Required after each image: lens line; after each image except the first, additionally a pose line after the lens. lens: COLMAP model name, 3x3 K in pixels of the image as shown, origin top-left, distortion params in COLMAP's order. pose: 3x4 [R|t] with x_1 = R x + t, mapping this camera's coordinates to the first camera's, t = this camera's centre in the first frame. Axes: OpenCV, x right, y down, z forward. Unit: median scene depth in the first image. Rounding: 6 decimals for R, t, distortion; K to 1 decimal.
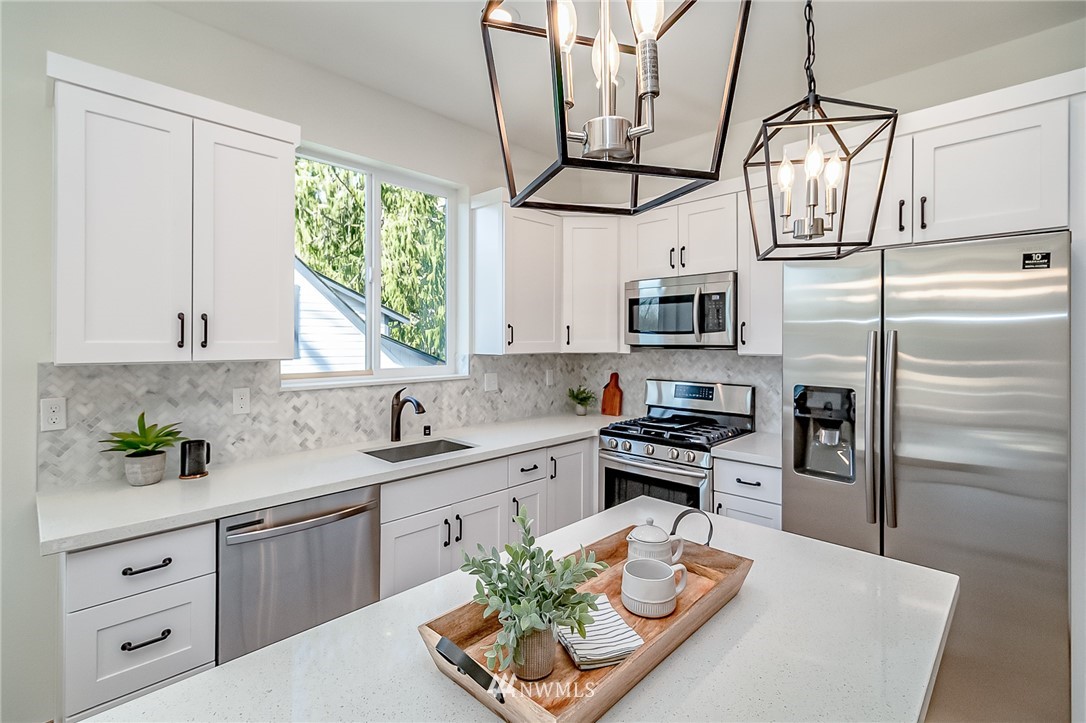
lens RADIAL K [[501.8, 0, 547.9], [0, 501.8, 341.4], [0, 0, 1]] dist [0.001844, -0.000531]
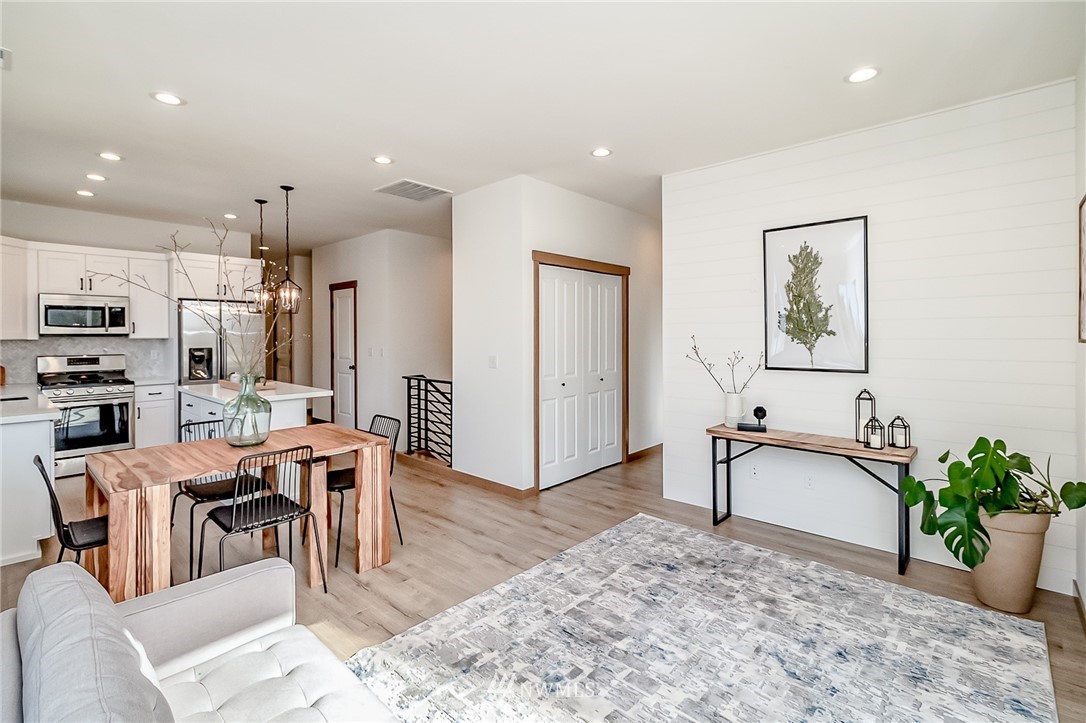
lens RADIAL K [[501.8, 0, 536.4], [0, 501.8, 336.6], [0, 0, 1]] dist [0.001844, -0.000531]
pose [[-0.018027, -0.007422, 0.999810, -1.668892], [0.001467, 0.999971, 0.007450, 0.006623], [-0.999836, 0.001601, -0.018015, -0.599487]]
